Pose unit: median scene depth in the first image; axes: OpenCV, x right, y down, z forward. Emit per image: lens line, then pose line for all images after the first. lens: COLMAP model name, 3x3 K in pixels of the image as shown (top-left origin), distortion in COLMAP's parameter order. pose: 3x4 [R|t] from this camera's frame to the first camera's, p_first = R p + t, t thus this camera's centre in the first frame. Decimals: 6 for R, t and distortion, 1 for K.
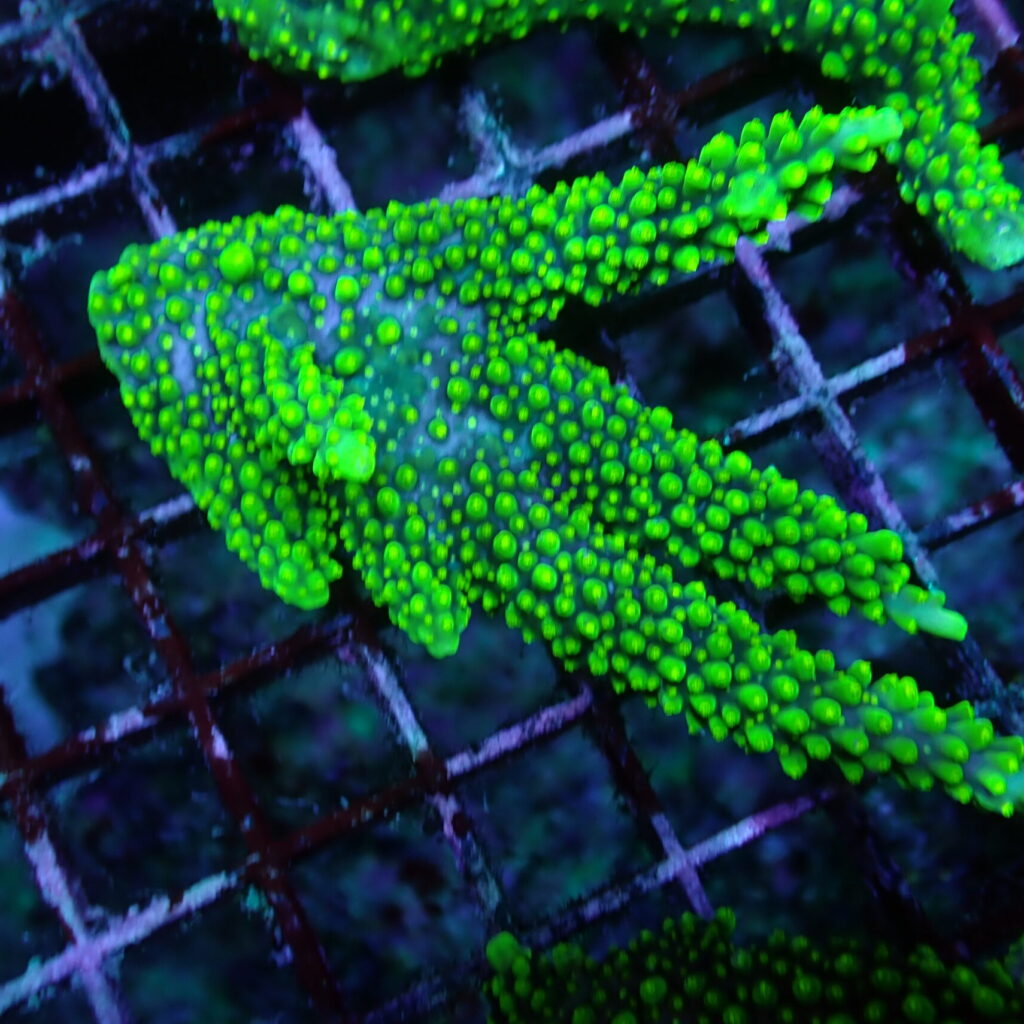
lens RADIAL K [[1809.1, 0, 510.7], [0, 1809.1, 535.3], [0, 0, 1]] dist [0.297981, 0.127586]
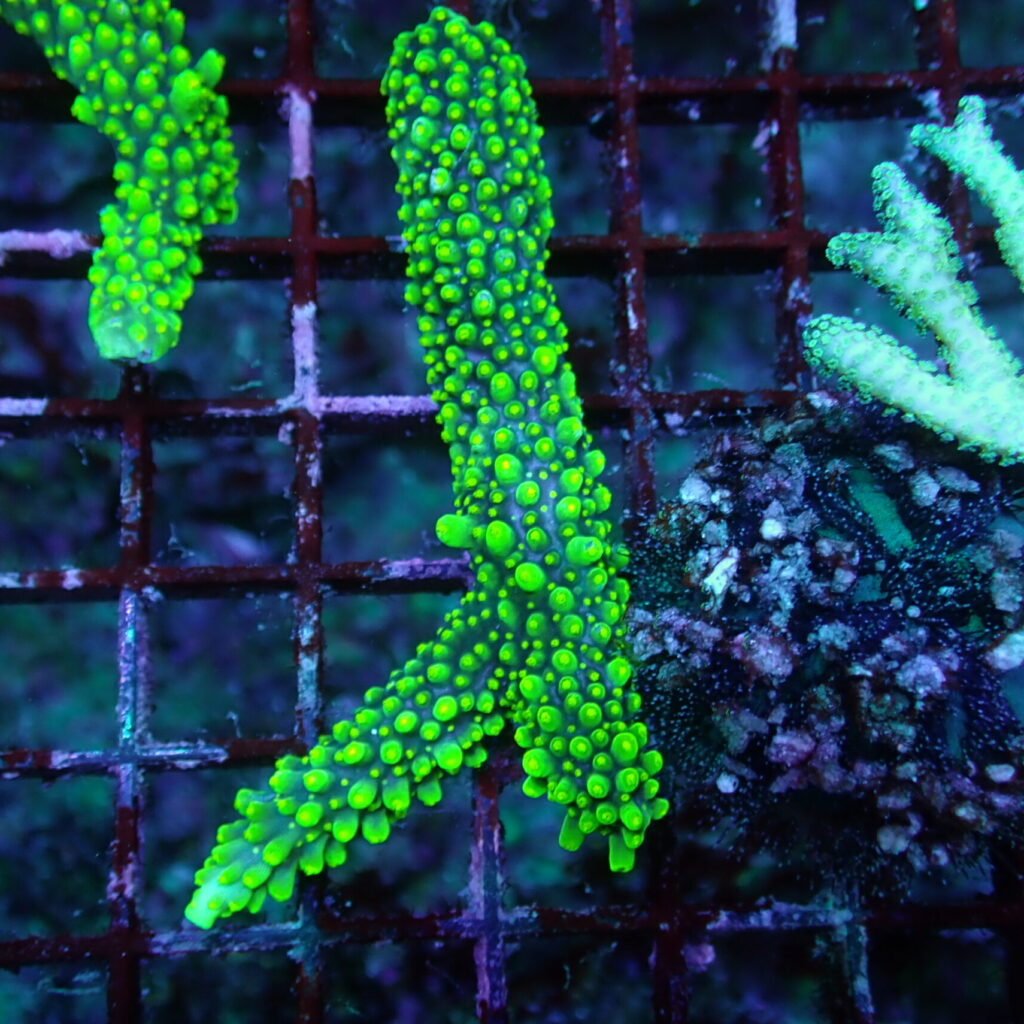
lens RADIAL K [[1809.1, 0, 510.7], [0, 1809.1, 535.3], [0, 0, 1]] dist [0.297981, 0.127586]
pose [[0.915634, 0.398212, -0.055154, 0.576491], [-0.398439, 0.917166, 0.007282, -0.156885], [0.053485, 0.015308, 0.998451, 0.028592]]
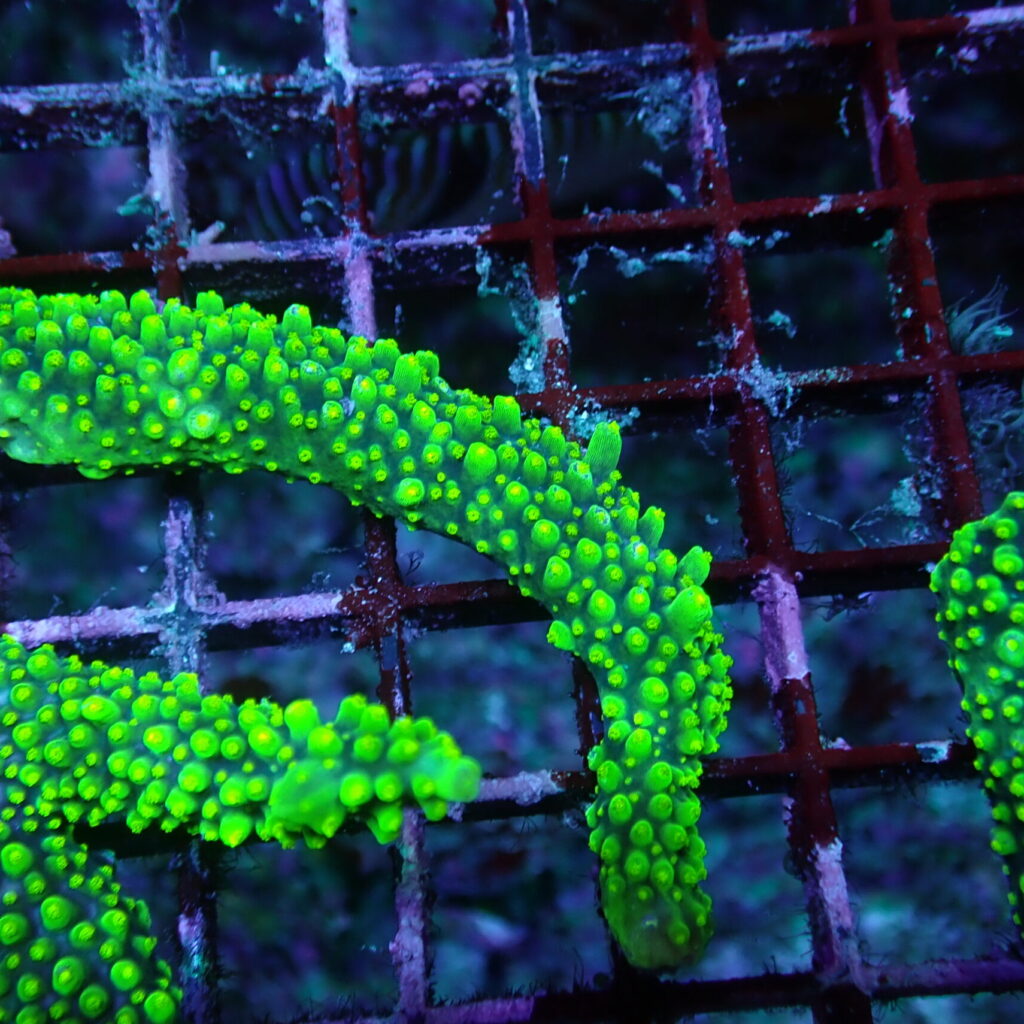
lens RADIAL K [[1809.1, 0, 510.7], [0, 1809.1, 535.3], [0, 0, 1]] dist [0.297981, 0.127586]
pose [[0.937752, 0.323663, -0.125950, 0.262982], [-0.335774, 0.937572, -0.090634, -0.234535], [0.088753, 0.127283, 0.987888, 0.218234]]
